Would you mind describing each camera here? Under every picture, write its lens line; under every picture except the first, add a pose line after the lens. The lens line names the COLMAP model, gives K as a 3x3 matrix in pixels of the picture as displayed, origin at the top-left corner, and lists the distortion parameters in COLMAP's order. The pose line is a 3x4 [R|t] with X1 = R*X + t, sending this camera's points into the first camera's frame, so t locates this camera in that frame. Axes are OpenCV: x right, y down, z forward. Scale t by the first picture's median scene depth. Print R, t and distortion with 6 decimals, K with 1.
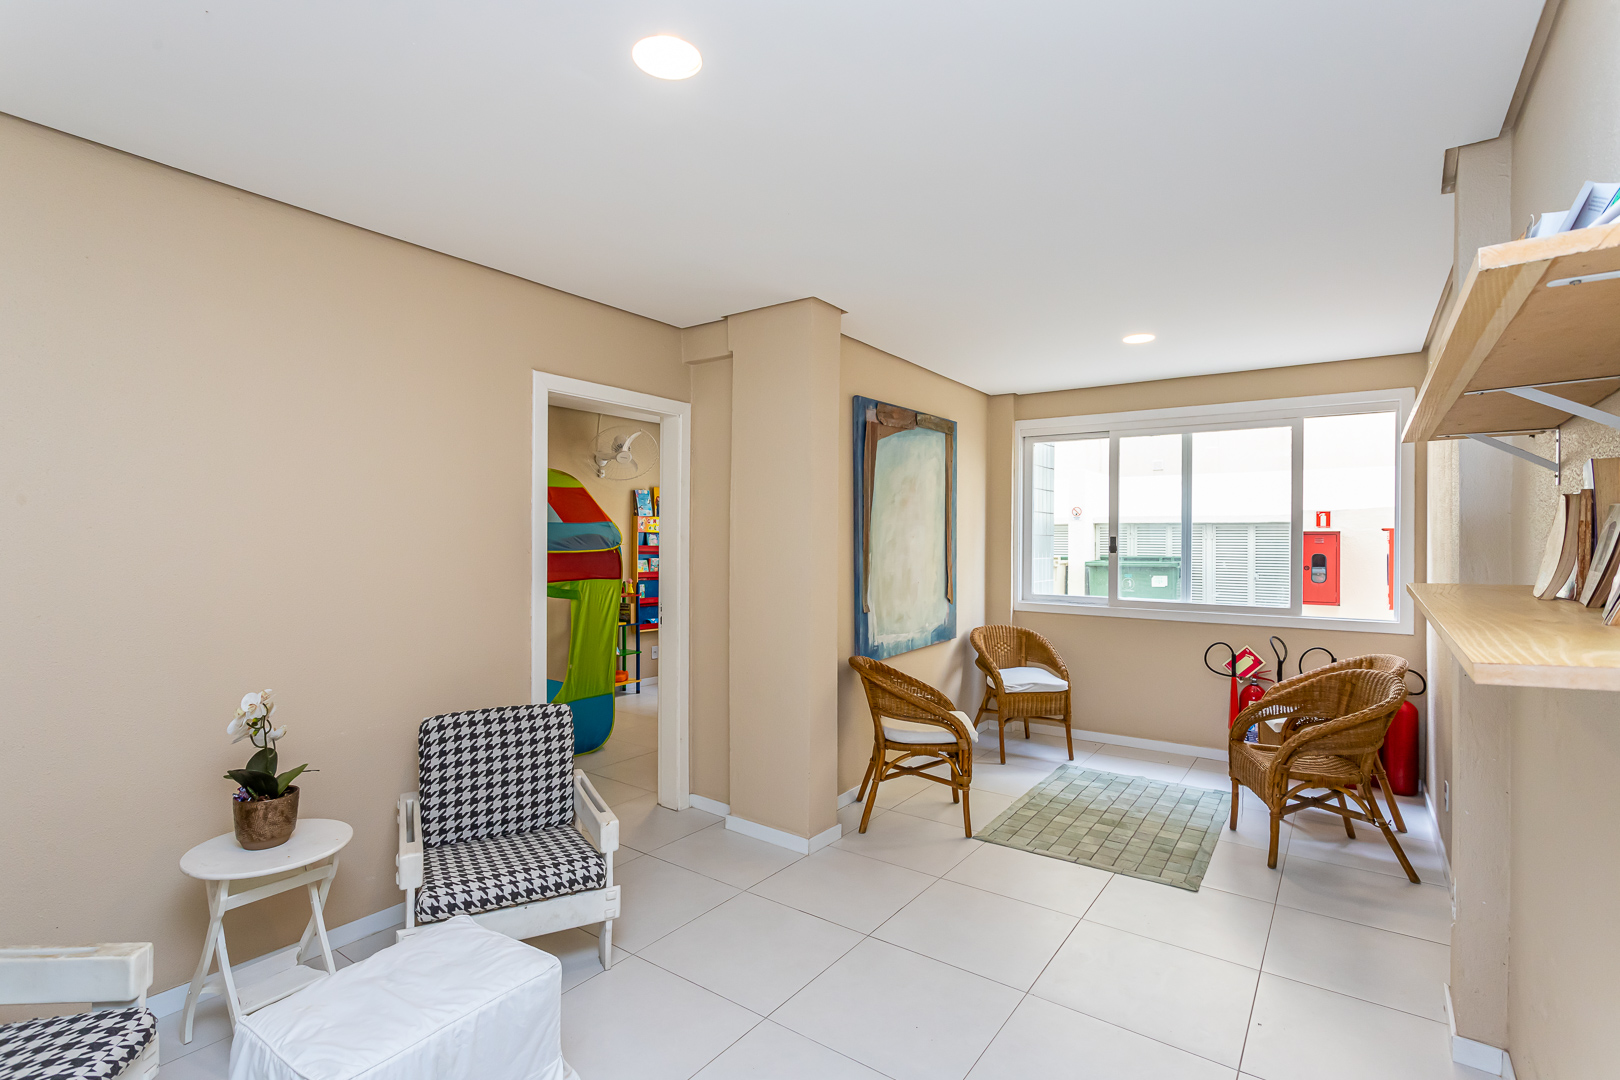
lens RADIAL K [[768.7, 0, 810.0], [0, 768.7, 540.0], [0, 0, 1]] dist [0.000268, 0.000371]
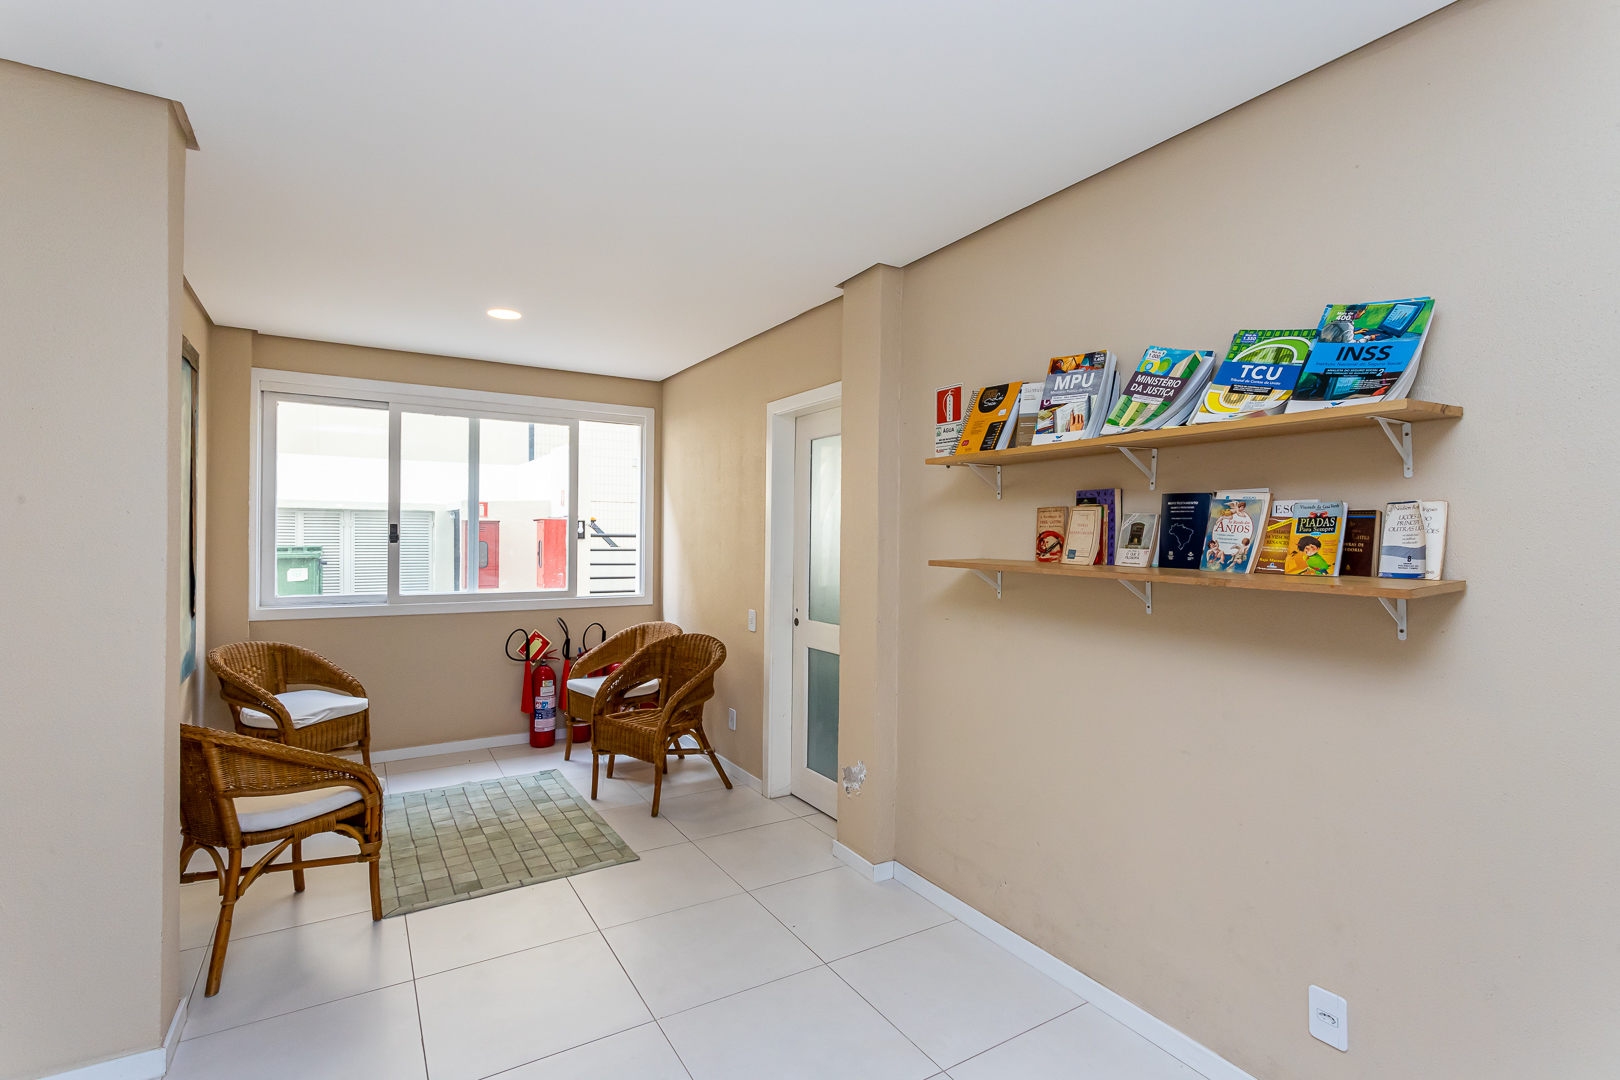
lens RADIAL K [[768.7, 0, 810.0], [0, 768.7, 540.0], [0, 0, 1]] dist [0.000268, 0.000371]
pose [[0.382911, -0.009107, 0.923740, -0.253027], [-0.005827, 0.999908, 0.012274, 0.000496], [-0.923767, -0.010082, 0.382823, 0.247957]]
